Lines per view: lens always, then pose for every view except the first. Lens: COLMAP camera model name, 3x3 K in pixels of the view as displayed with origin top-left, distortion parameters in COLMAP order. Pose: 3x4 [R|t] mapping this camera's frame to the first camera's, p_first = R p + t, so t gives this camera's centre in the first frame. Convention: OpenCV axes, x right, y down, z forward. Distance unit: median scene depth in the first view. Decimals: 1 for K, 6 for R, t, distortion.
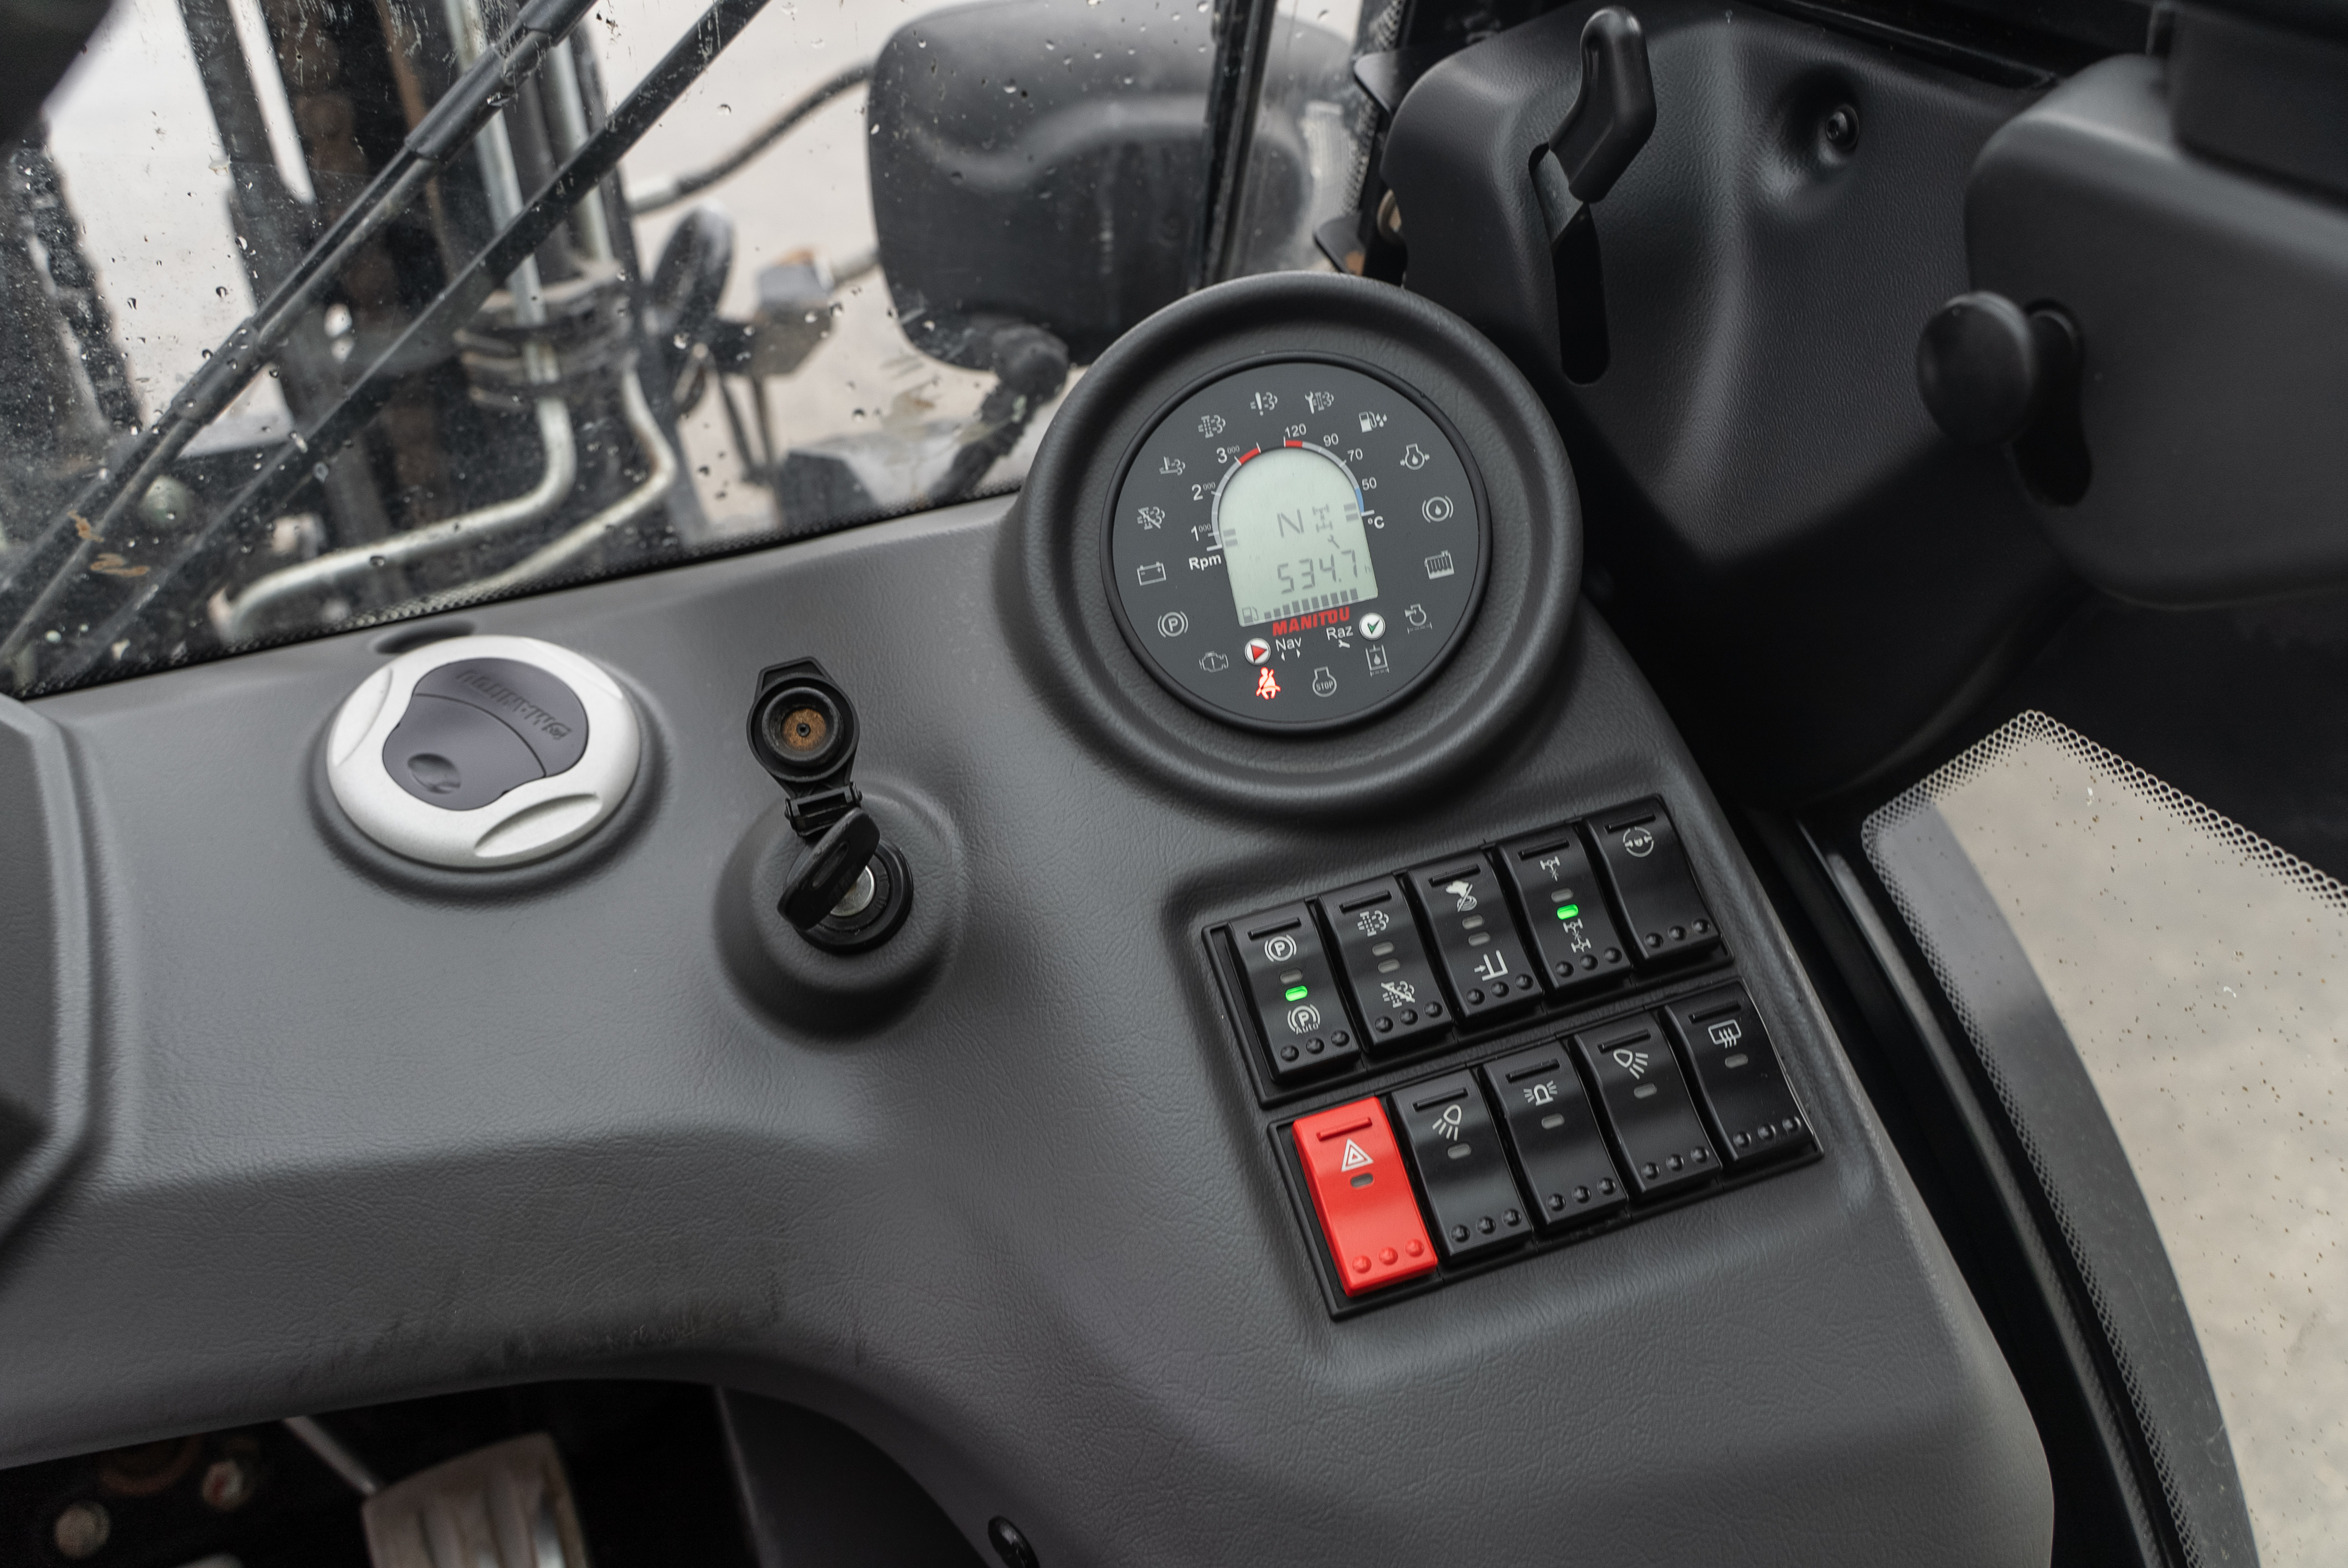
lens RADIAL K [[1814.0, 0, 1174.0], [0, 1814.0, 784.0], [0, 0, 1]] dist [-0.005420, -0.014463]
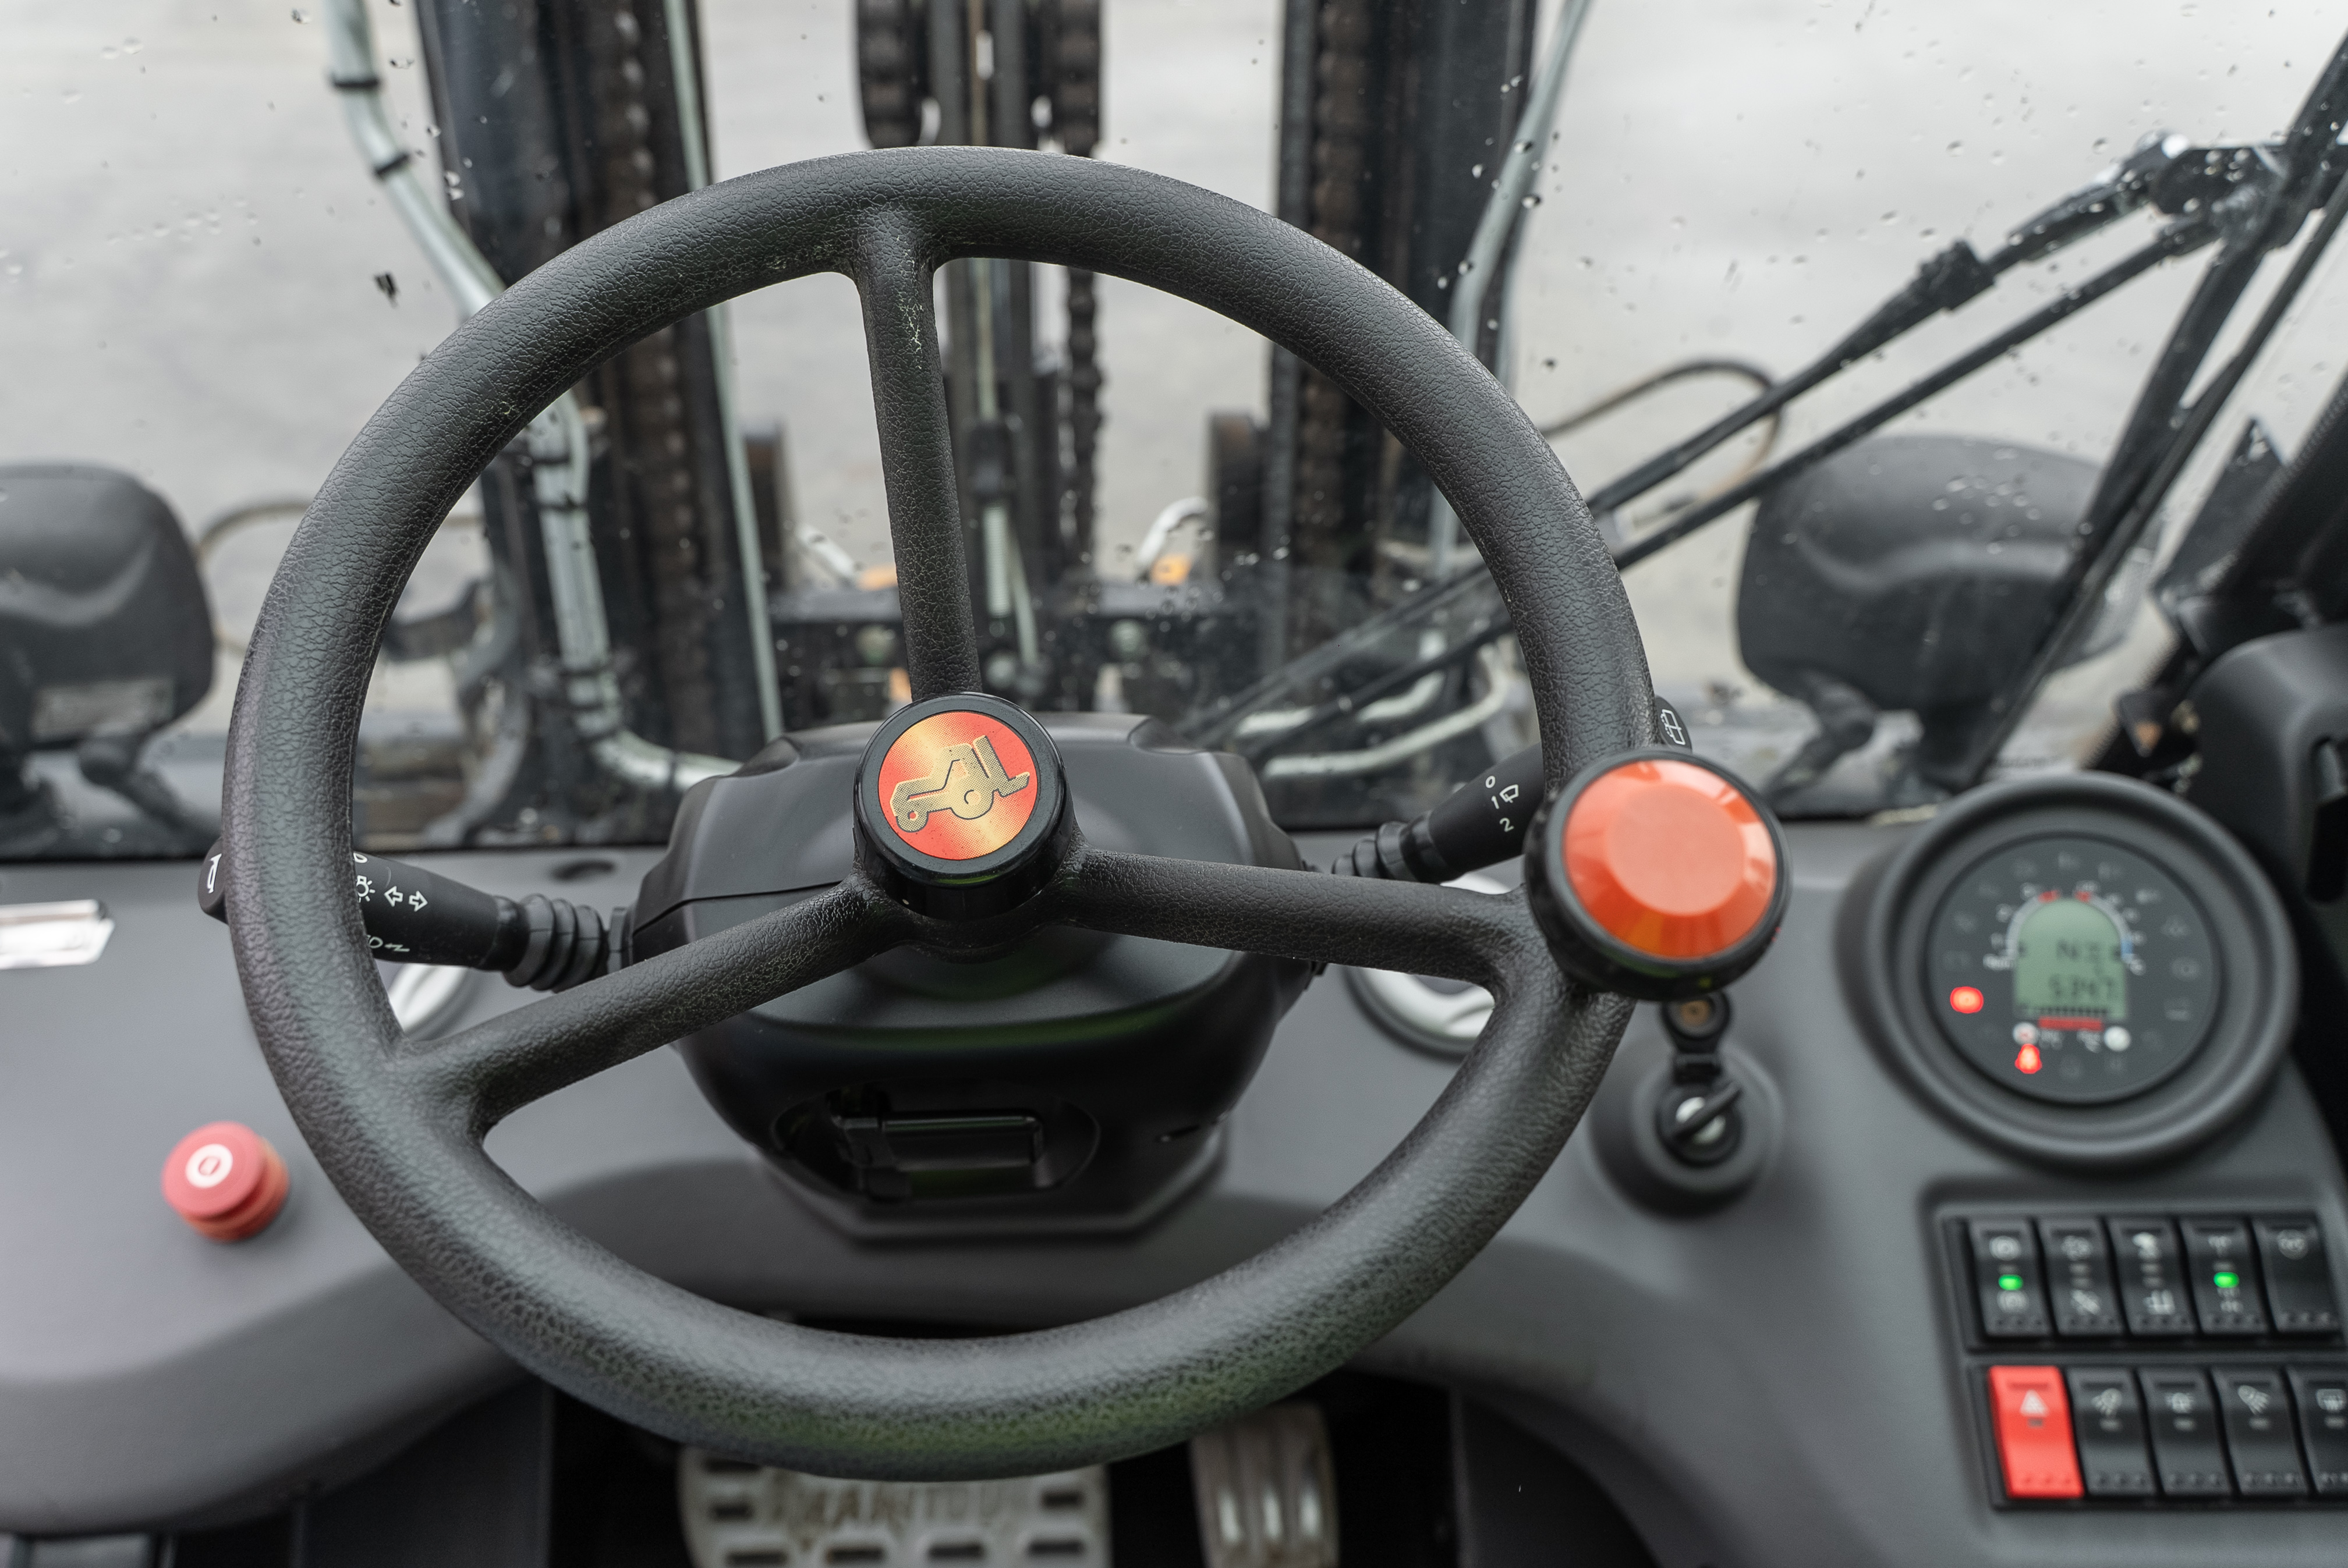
lens RADIAL K [[1813.9, 0, 1174.0], [0, 1813.9, 784.0], [0, 0, 1]] dist [-0.005420, -0.014463]
pose [[0.931236, 0.213689, -0.295188, -0.206883], [-0.225990, 0.974099, -0.007776, -0.106707], [0.285880, 0.073951, 0.955408, -0.584009]]
